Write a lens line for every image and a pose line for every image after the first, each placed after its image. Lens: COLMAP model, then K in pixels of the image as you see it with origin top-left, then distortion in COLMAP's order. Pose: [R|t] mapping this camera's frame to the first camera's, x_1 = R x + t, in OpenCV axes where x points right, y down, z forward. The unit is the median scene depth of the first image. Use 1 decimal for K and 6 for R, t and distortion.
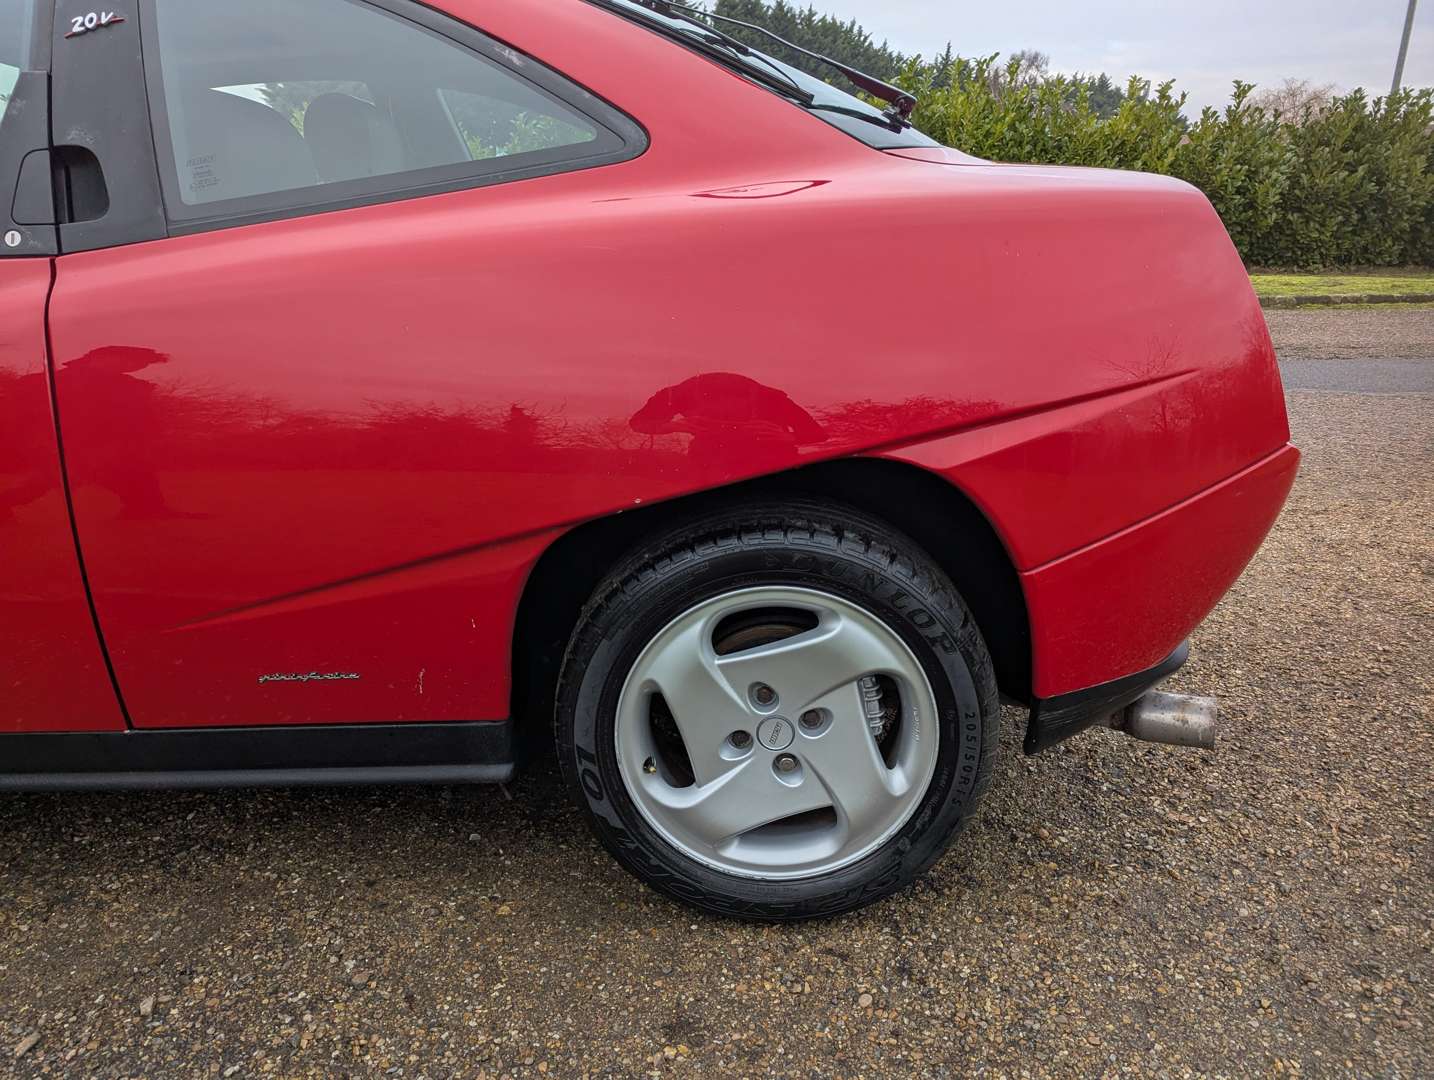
lens RADIAL K [[1004.3, 0, 732.5], [0, 1004.3, 557.6], [0, 0, 1]] dist [0.038871, -0.021562]
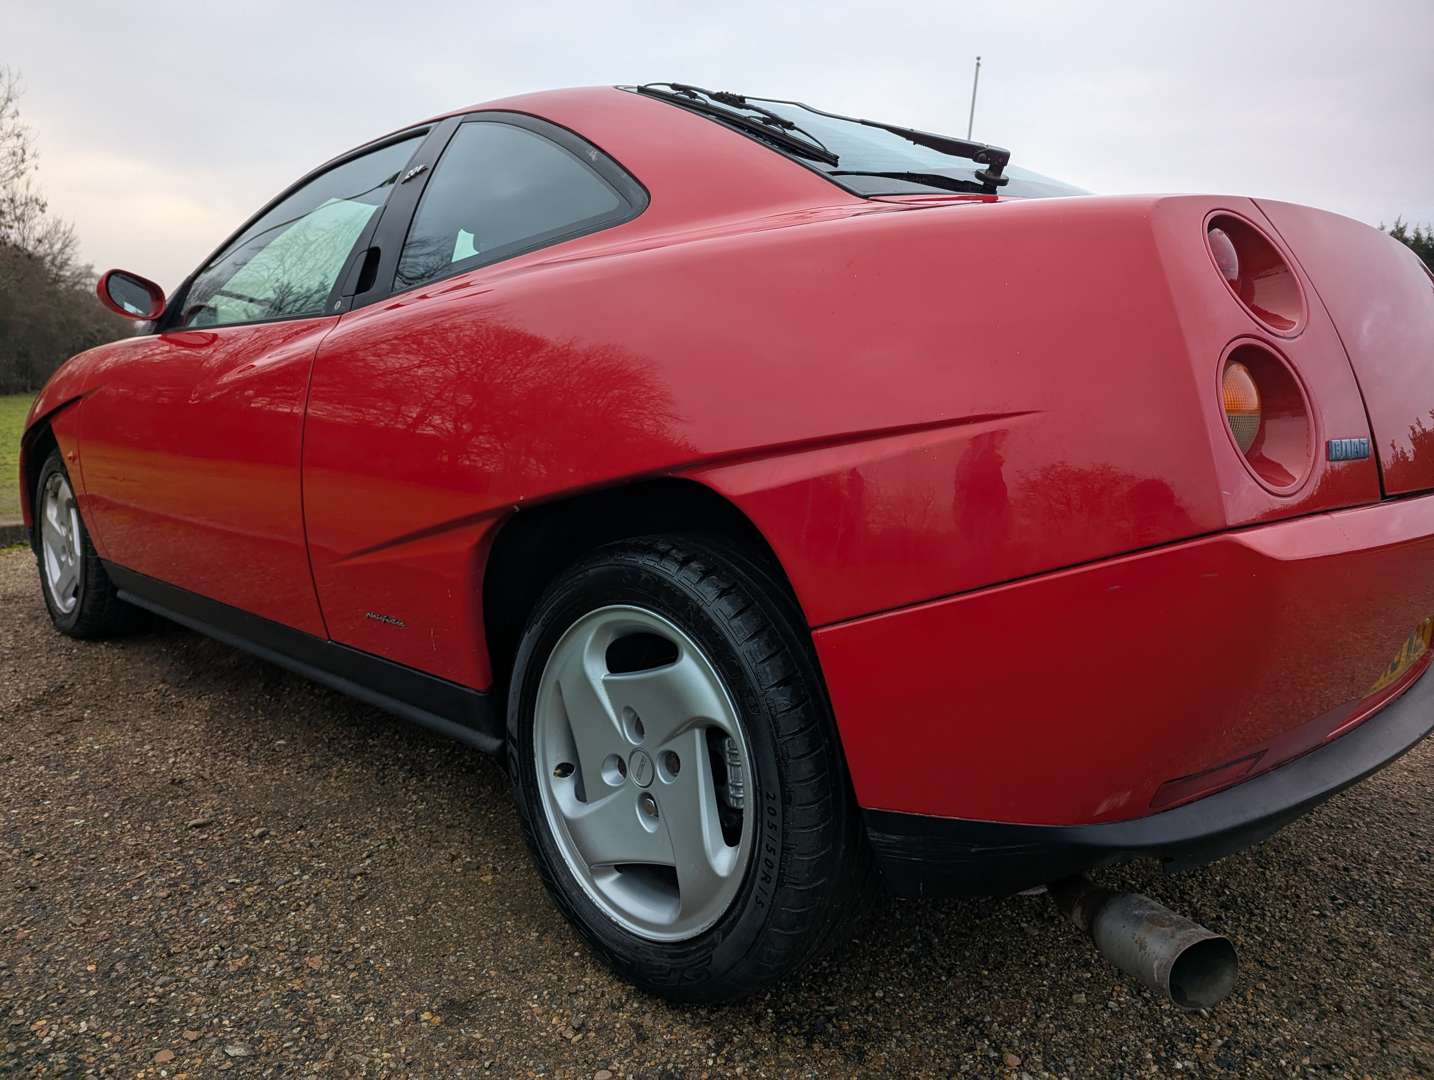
lens RADIAL K [[1004.3, 0, 719.9], [0, 1004.3, 545.4], [0, 0, 1]] dist [0.038871, -0.021562]
pose [[0.736222, 0.124043, -0.665275, 0.724447], [-0.247673, 0.964244, -0.094299, 0.040889], [0.629790, 0.234195, 0.740619, 0.277679]]
